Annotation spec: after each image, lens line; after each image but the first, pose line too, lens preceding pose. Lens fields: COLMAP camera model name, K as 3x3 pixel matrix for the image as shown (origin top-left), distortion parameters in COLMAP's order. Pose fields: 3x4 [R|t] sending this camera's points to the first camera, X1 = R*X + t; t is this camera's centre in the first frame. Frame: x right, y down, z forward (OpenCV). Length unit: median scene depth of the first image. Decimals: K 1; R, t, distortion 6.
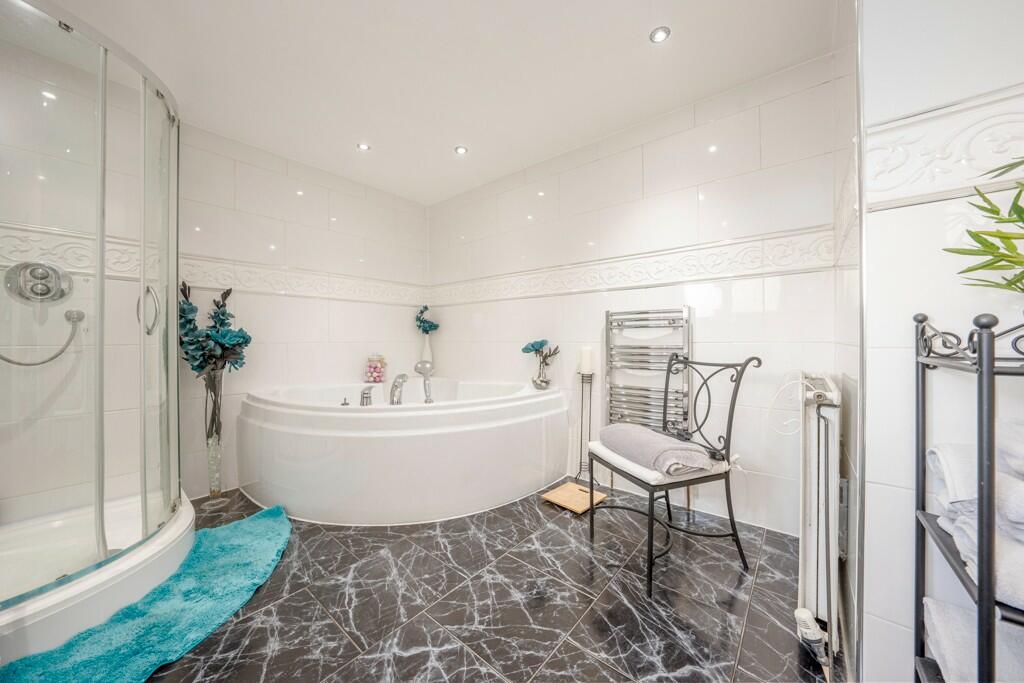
lens RADIAL K [[362.6, 0, 526.8], [0, 362.6, 339.5], [0, 0, 1]] dist [-0.023491, 0.005231]
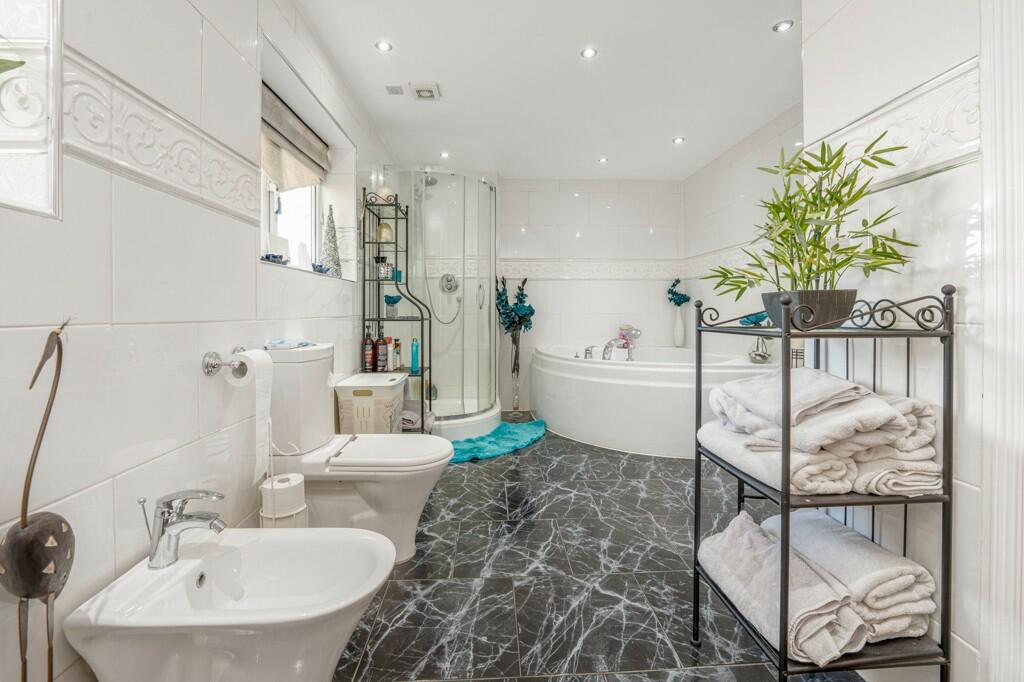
lens RADIAL K [[395.8, 0, 510.0], [0, 395.8, 315.0], [0, 0, 1]] dist [-0.027118, -0.000011]
pose [[0.686787, 0.008206, -0.726812, 0.434246], [-0.000608, 0.999942, 0.010716, -0.003629], [0.726858, -0.006918, 0.686753, -0.257168]]
